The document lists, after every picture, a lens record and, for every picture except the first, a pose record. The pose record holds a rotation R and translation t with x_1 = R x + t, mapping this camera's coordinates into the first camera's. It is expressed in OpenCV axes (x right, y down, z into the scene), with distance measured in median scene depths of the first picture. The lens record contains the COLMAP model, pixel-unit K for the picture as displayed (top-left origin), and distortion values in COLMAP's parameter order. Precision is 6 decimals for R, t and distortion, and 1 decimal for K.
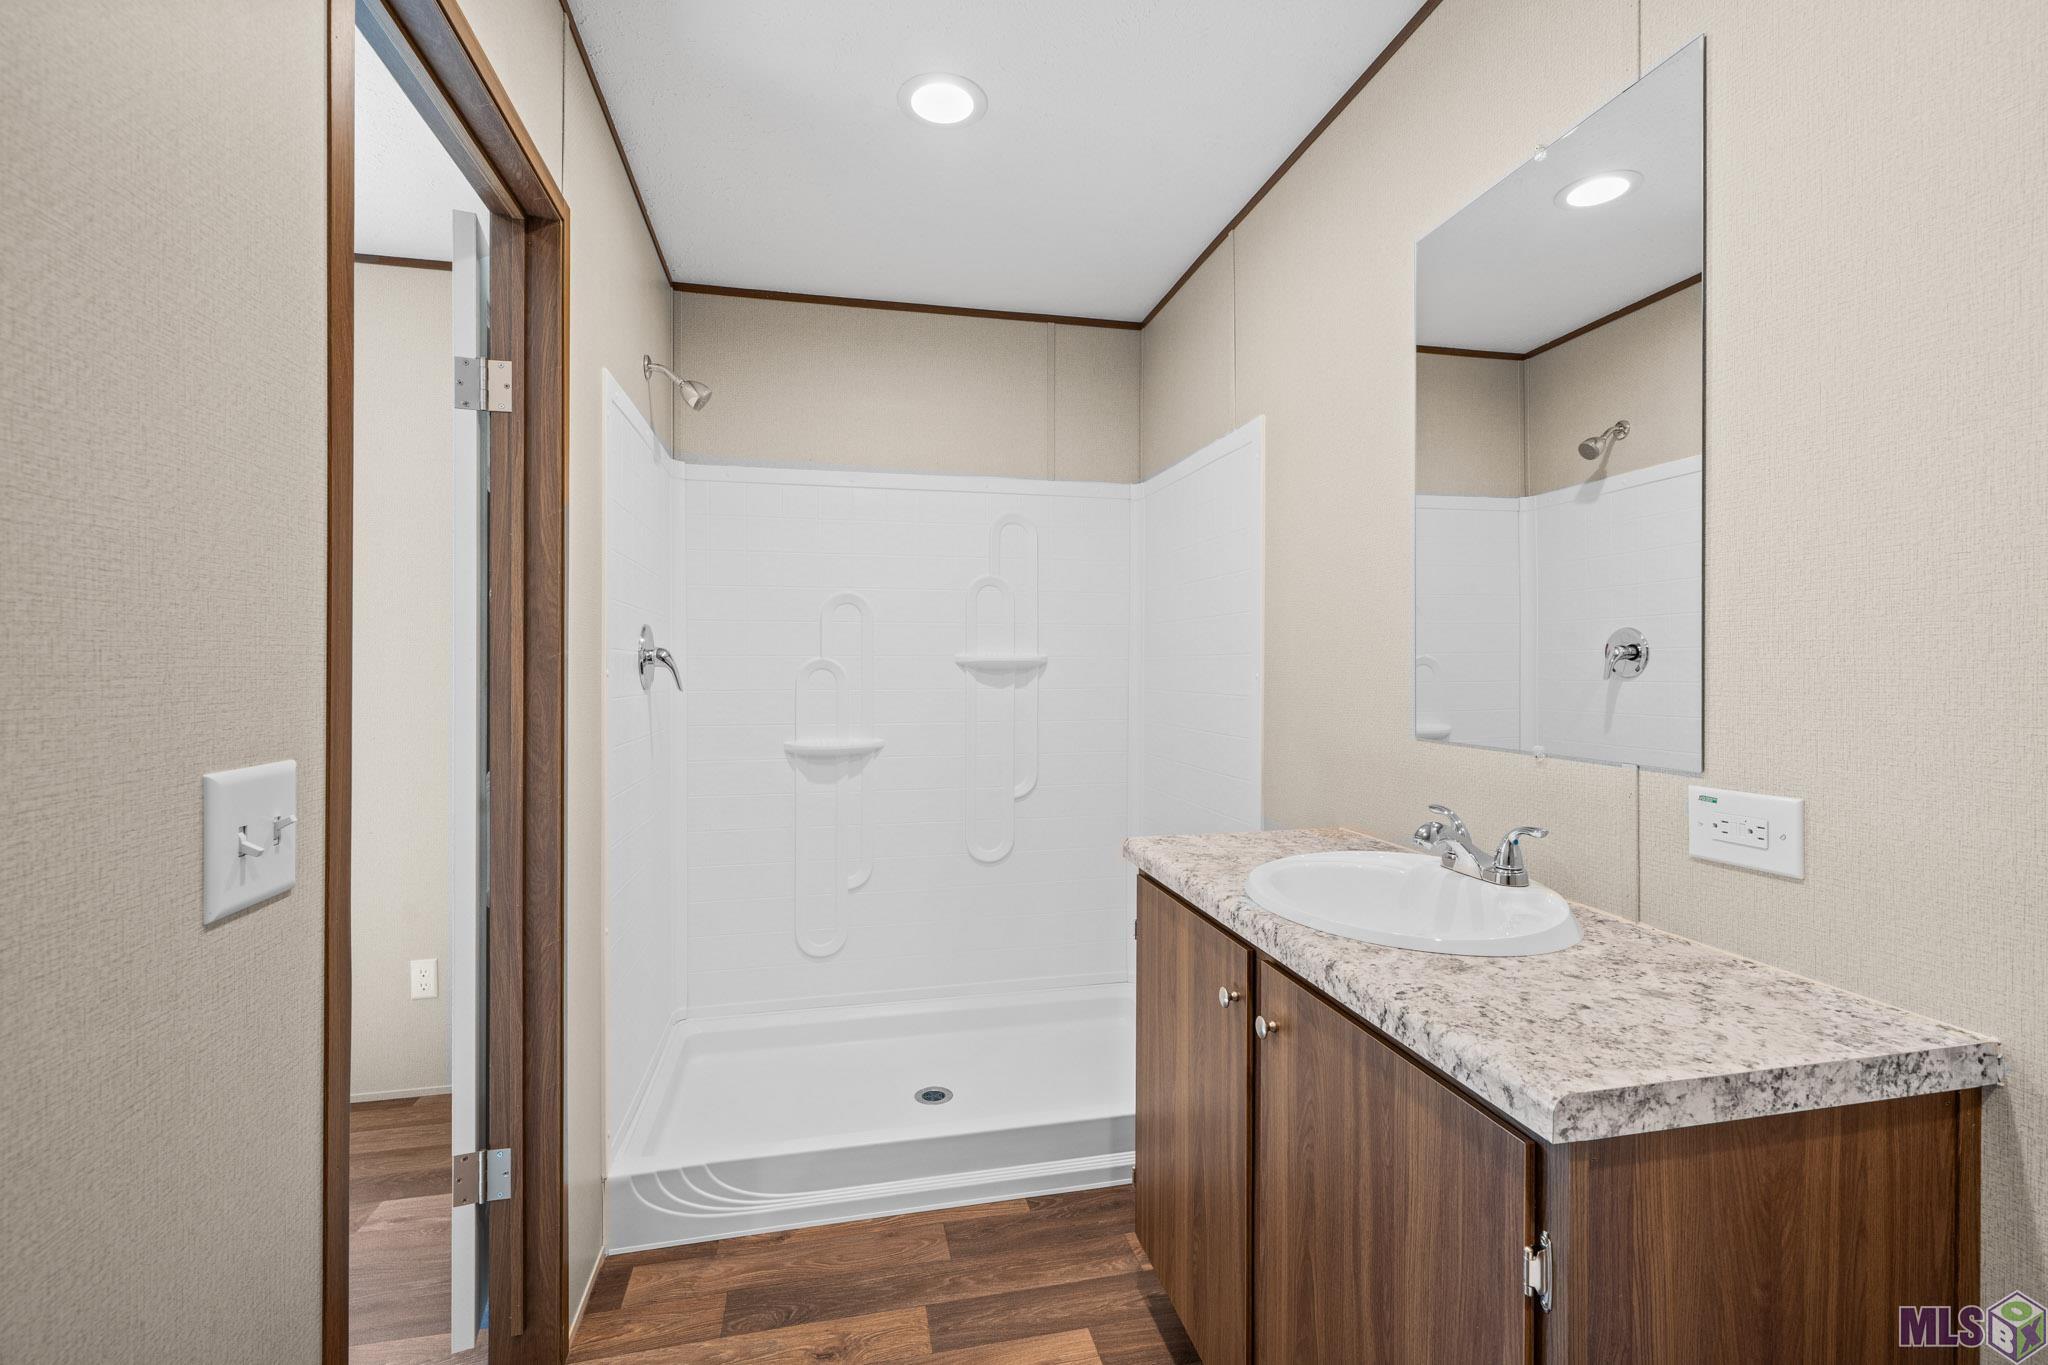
lens RADIAL K [[906.8, 0, 1015.3], [0, 906.8, 664.4], [0, 0, 1]] dist [-0.009766, 0.008022]
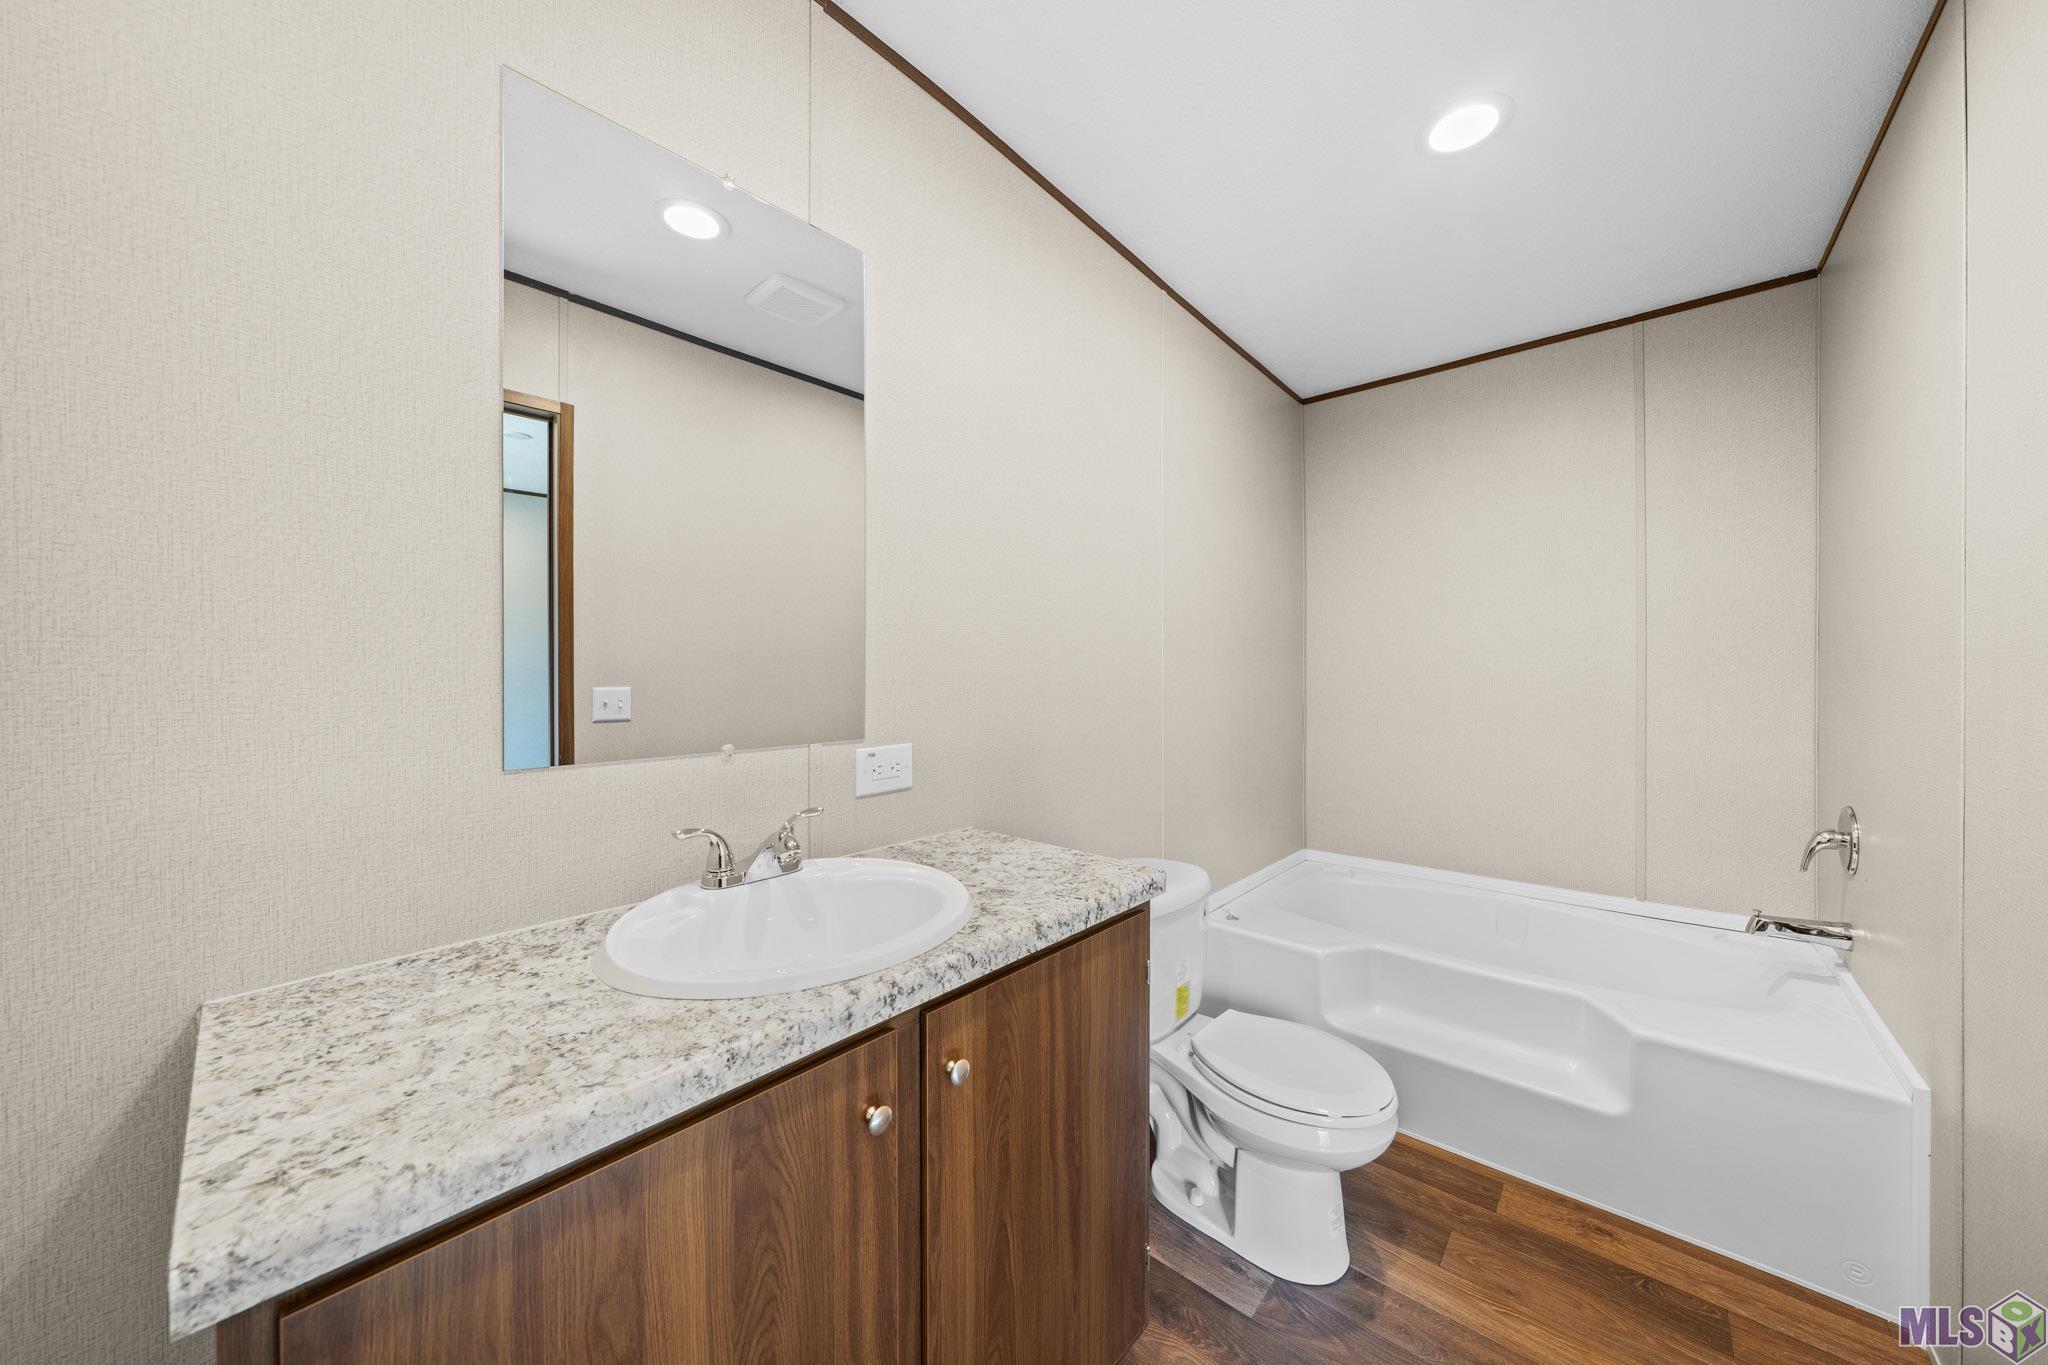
lens RADIAL K [[659.1, 0, 999.6], [0, 659.1, 679.8], [0, 0, 1]] dist [-0.000018, -0.009418]
pose [[-0.560863, -0.002220, 0.827906, -0.360024], [0.004389, 0.999974, 0.005655, 0.011970], [-0.827897, 0.006806, -0.560839, 1.665155]]
